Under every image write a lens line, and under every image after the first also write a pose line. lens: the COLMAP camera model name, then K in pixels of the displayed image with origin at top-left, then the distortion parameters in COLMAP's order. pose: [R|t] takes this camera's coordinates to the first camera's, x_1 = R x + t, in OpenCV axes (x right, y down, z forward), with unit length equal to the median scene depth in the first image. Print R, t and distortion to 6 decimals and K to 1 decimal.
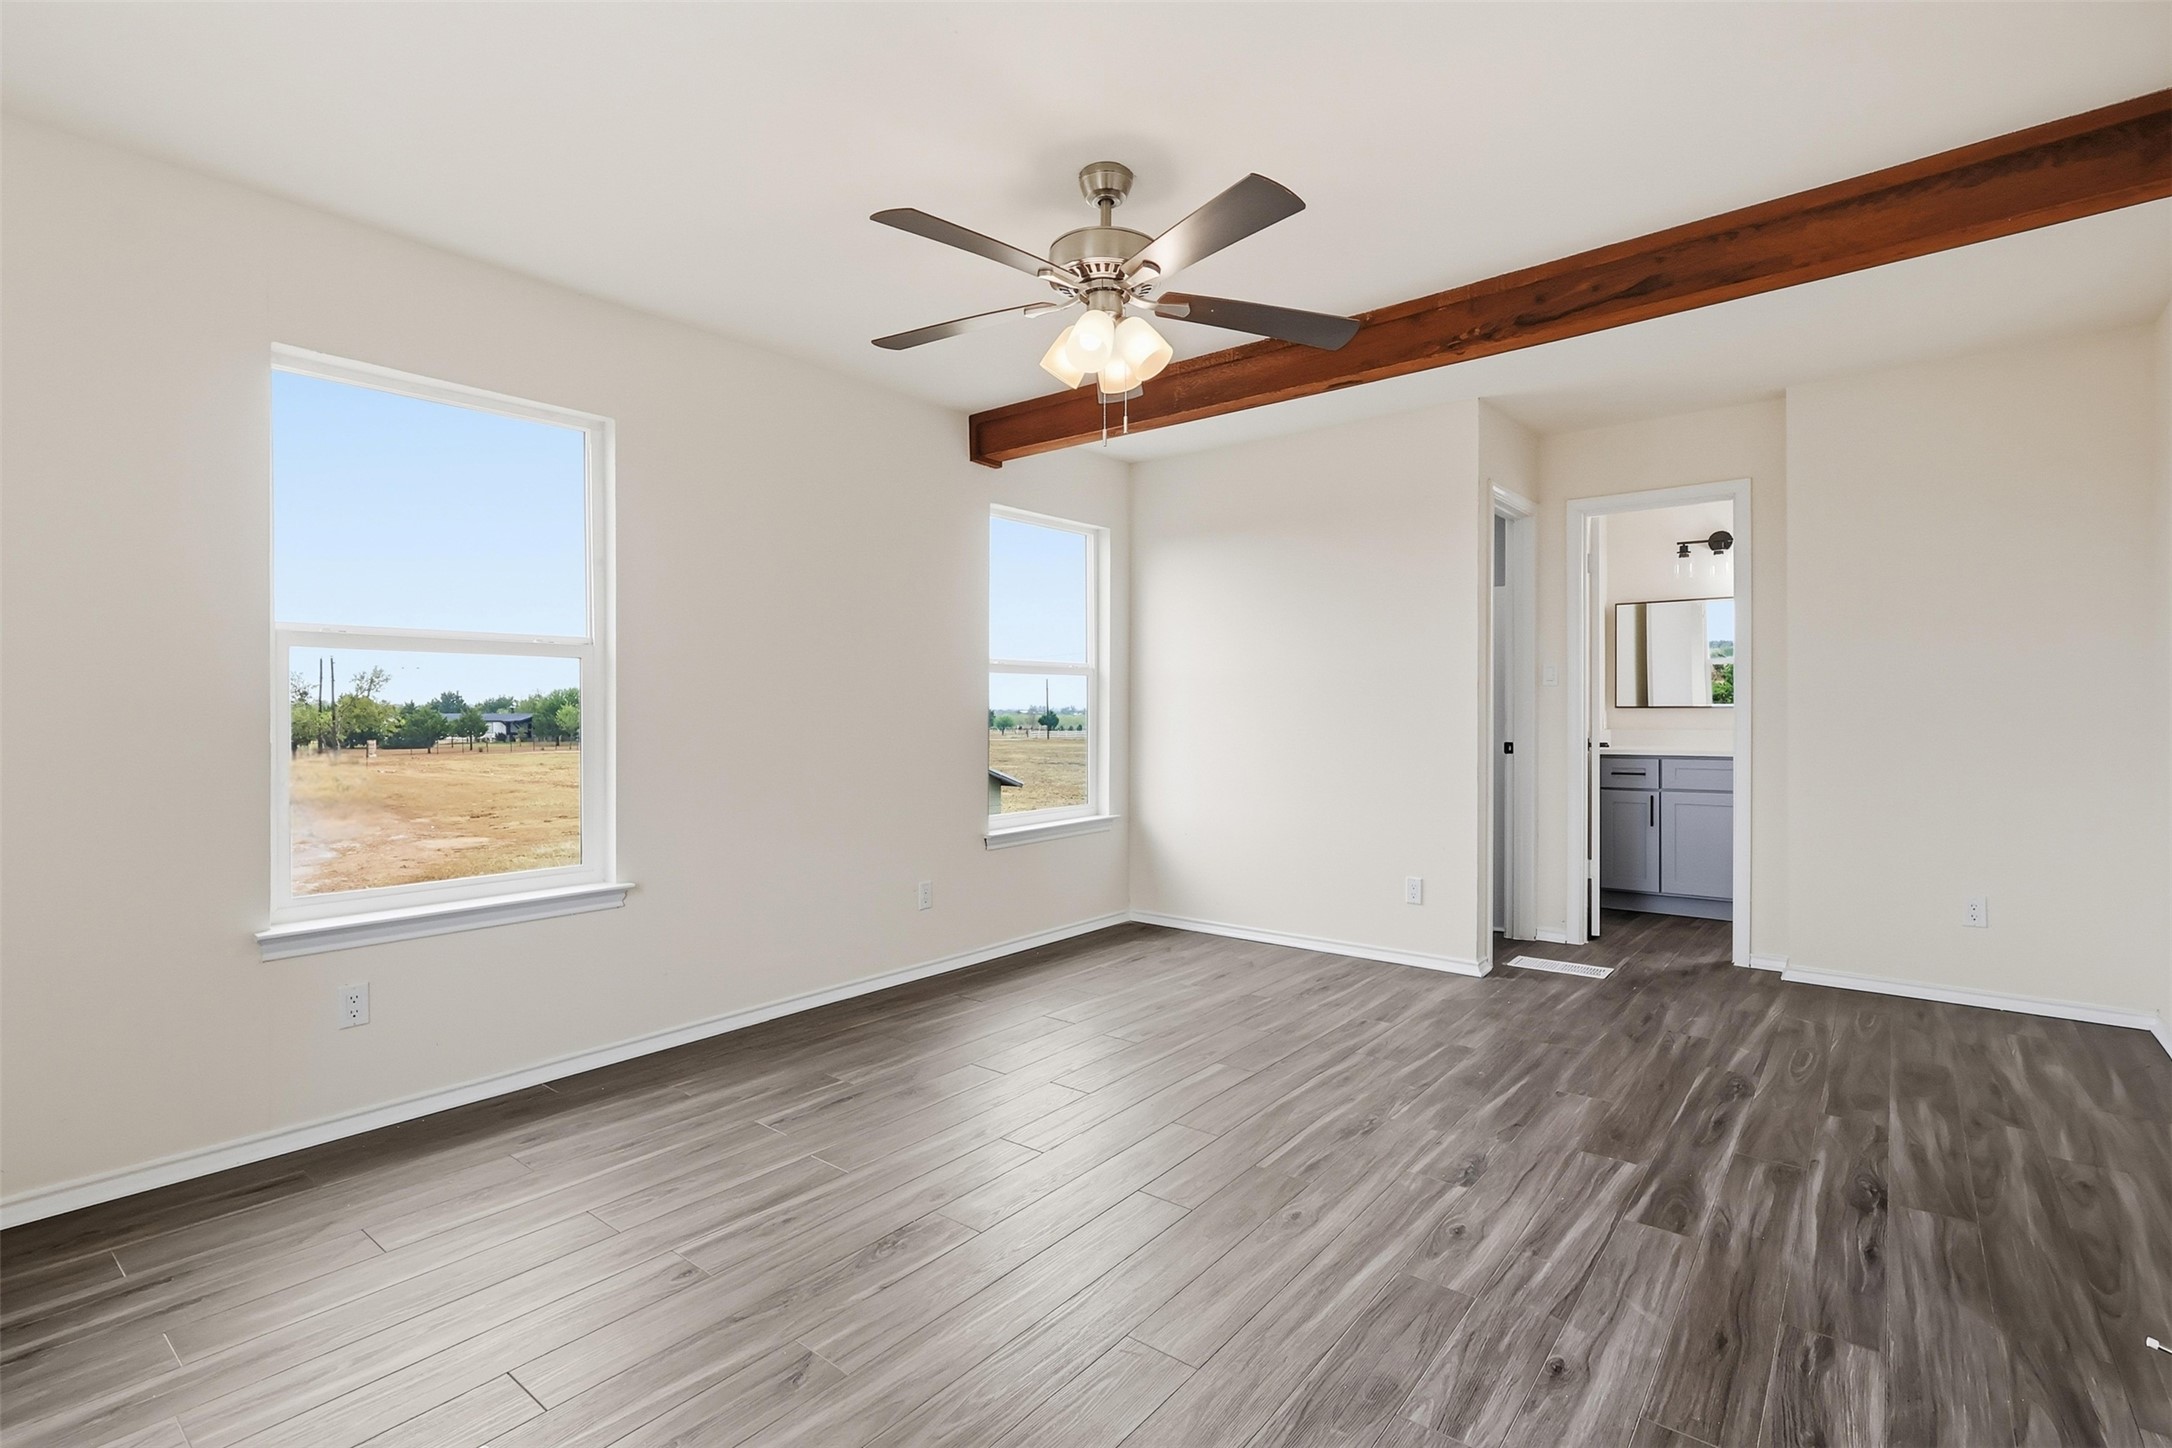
lens RADIAL K [[1005.9, 0, 1077.0], [0, 1005.9, 717.5], [0, 0, 1]] dist [0.000192, -0.000149]
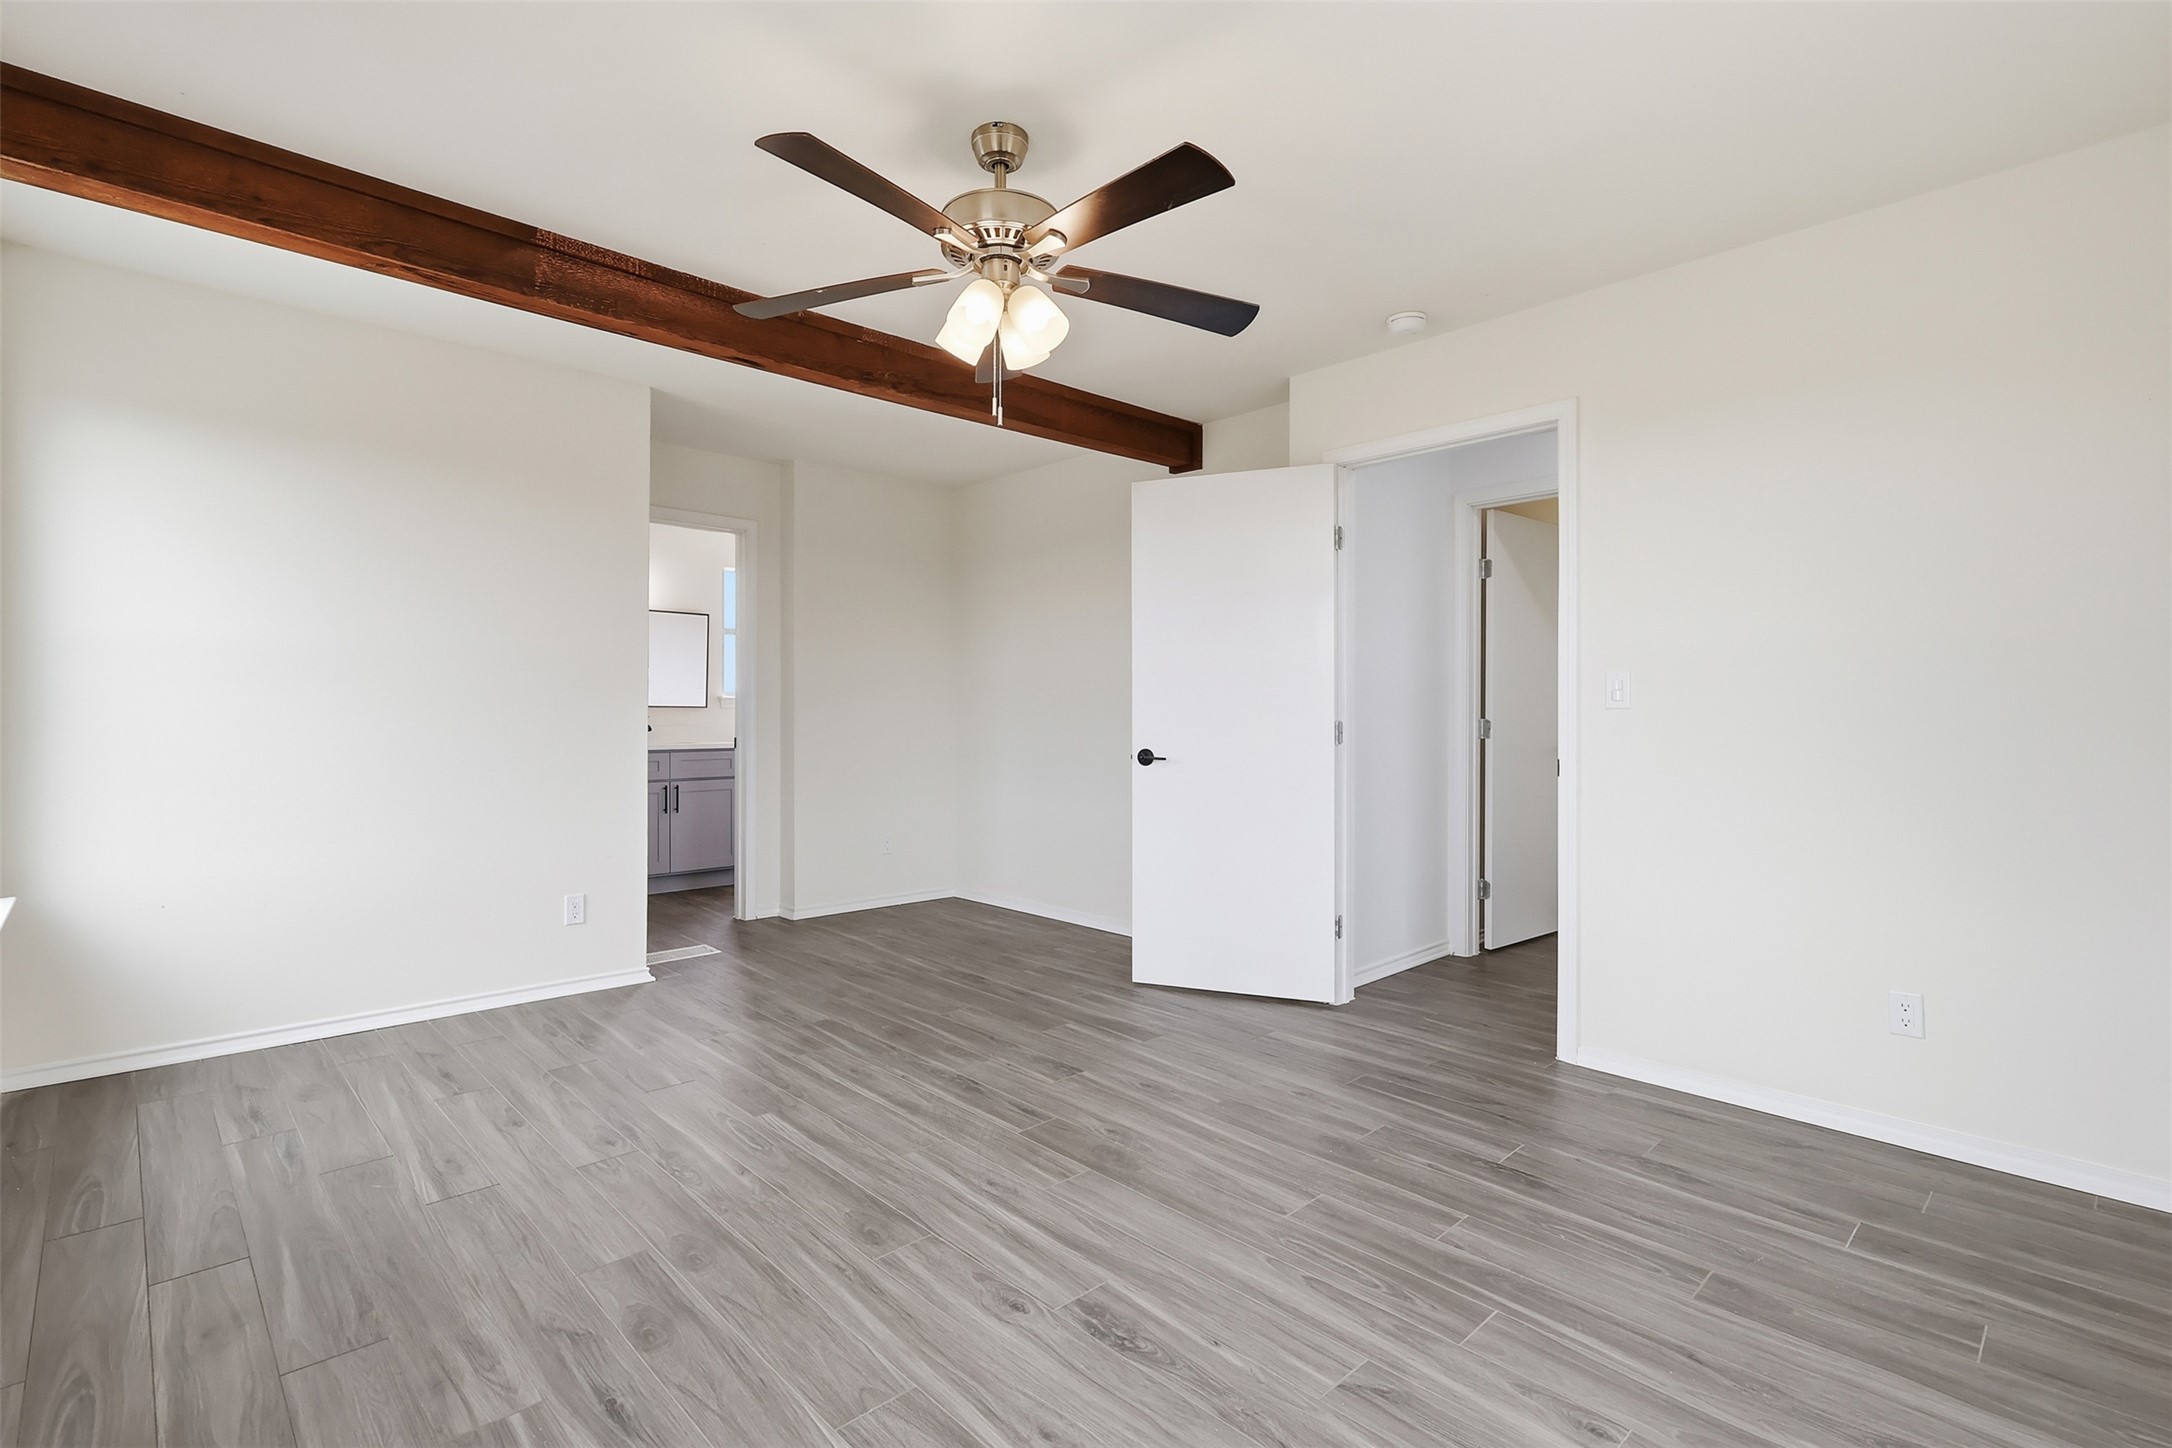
lens RADIAL K [[1005.9, 0, 1077.0], [0, 1005.9, 717.5], [0, 0, 1]] dist [0.000192, -0.000149]
pose [[0.131885, -0.002348, 0.991262, -0.749280], [-0.000240, 0.999997, 0.002401, -0.000763], [-0.991265, -0.000555, 0.131884, 0.678716]]
